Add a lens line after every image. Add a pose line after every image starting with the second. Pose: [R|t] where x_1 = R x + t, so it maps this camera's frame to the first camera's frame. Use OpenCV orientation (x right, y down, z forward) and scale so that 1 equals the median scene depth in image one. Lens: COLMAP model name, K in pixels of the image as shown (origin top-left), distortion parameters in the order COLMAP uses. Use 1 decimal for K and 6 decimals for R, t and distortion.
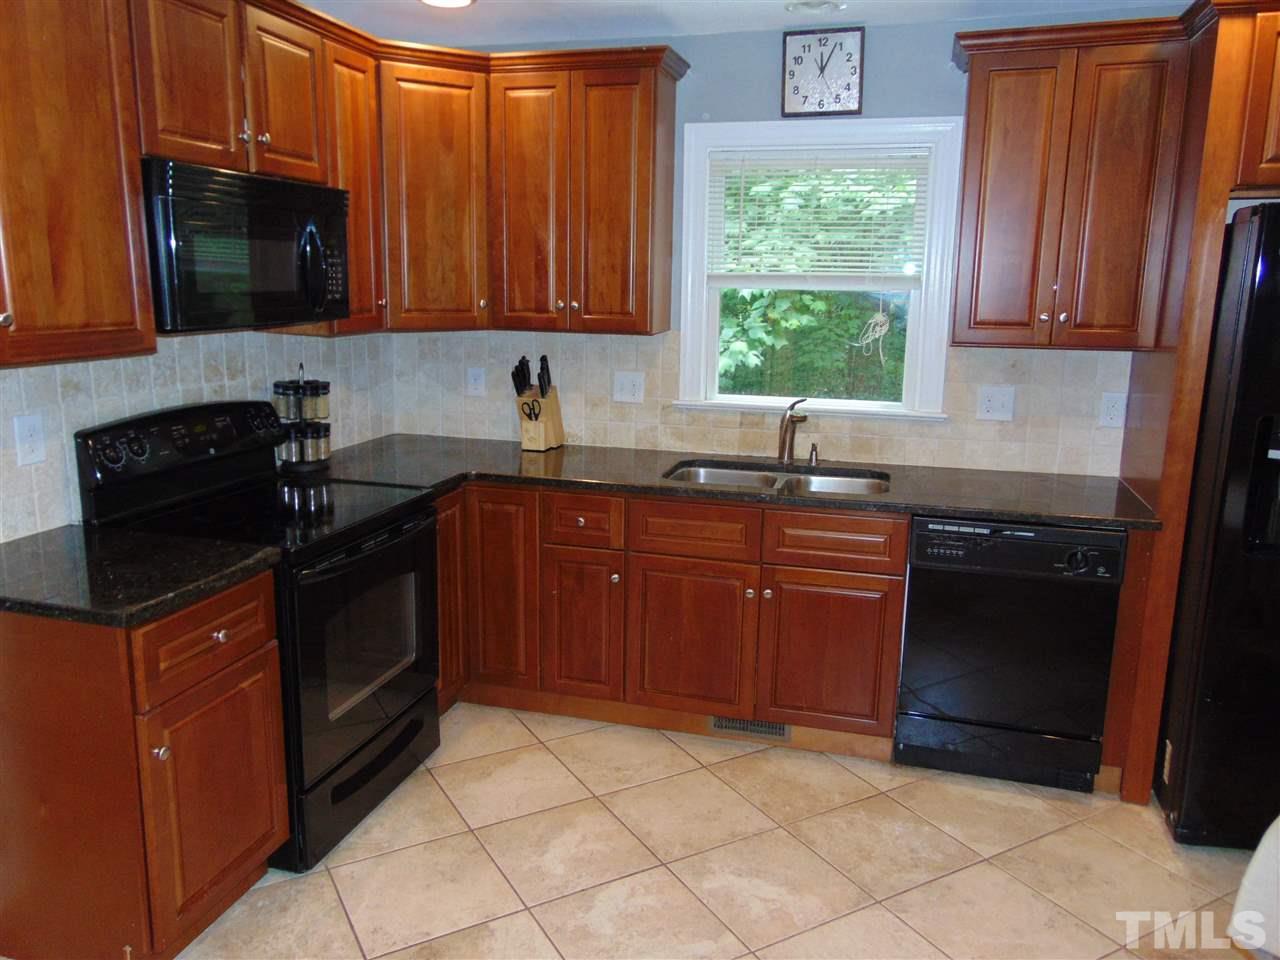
lens RADIAL K [[964.9, 0, 638.4], [0, 964.9, 473.5], [0, 0, 1]] dist [-0.012455, 0.018410]
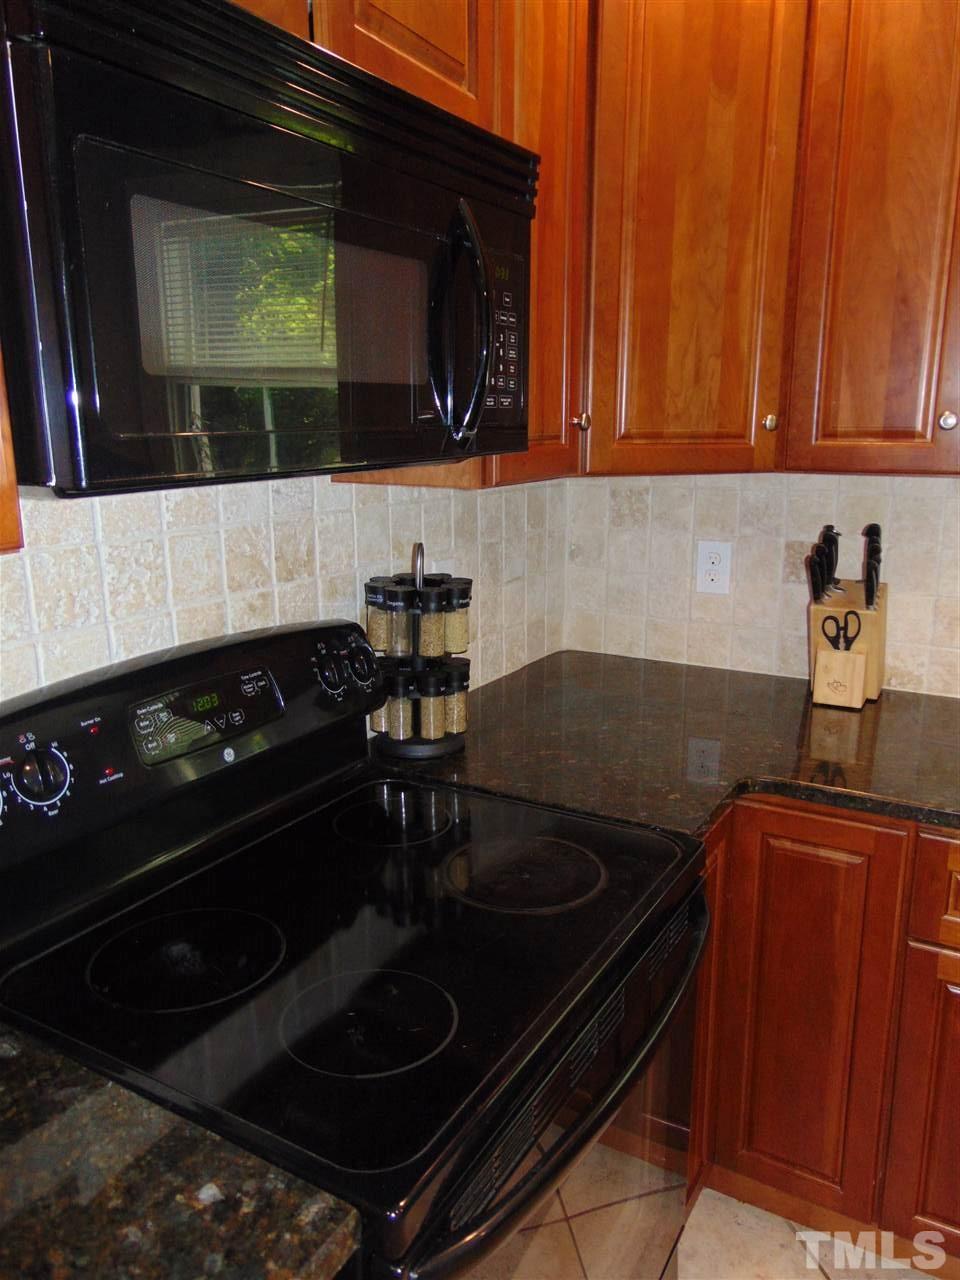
lens RADIAL K [[964.9, 0, 479.4], [0, 964.9, 646.1], [0, 0, 1]] dist [-0.012455, 0.018410]
pose [[0.966275, 0.039240, -0.254506, -0.185689], [-0.030286, 0.998780, 0.039008, -0.080298], [0.255726, -0.029984, 0.966284, 0.508906]]
